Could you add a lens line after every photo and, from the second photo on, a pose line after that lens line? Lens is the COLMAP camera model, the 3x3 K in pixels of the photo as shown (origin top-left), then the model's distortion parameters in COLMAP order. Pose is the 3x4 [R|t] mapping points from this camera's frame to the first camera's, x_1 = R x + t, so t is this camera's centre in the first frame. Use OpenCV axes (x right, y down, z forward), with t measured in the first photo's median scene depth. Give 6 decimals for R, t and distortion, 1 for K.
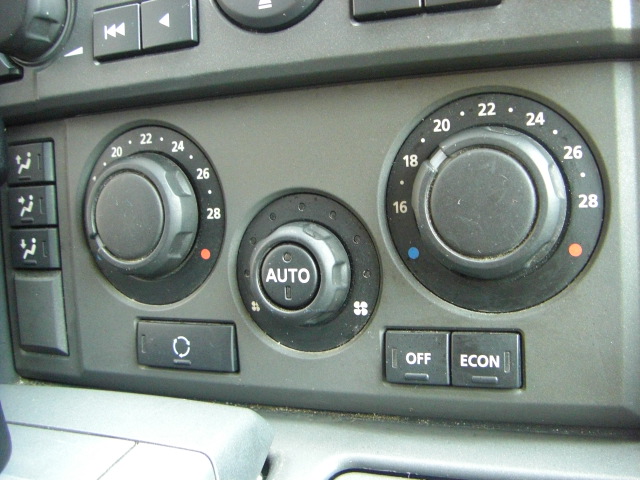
lens RADIAL K [[717.1, 0, 346.4], [0, 717.1, 215.1], [0, 0, 1]] dist [-0.138546, 0.000000]
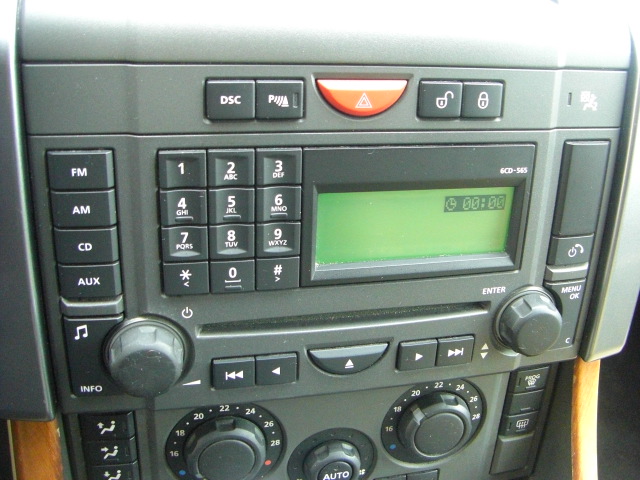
lens RADIAL K [[717.1, 0, 342.1], [0, 717.1, 222.6], [0, 0, 1]] dist [-0.138546, 0.000000]
pose [[0.793033, -0.162777, 0.587028, -1.009627], [-0.072063, 0.931806, 0.355732, -1.147391], [-0.604901, -0.324410, 0.727223, -0.116252]]
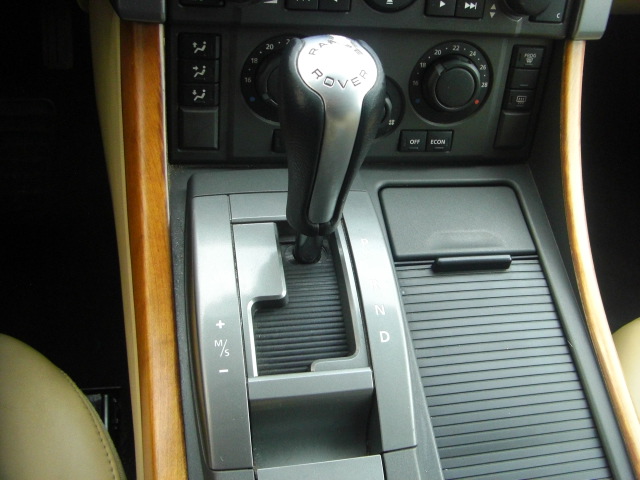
lens RADIAL K [[717.1, 0, 340.2], [0, 717.1, 212.8], [0, 0, 1]] dist [-0.138546, 0.000000]
pose [[0.810966, -0.169209, 0.560091, -1.499648], [-0.107171, 0.898114, 0.426504, -0.595462], [-0.575194, -0.405906, 0.710206, -0.714913]]
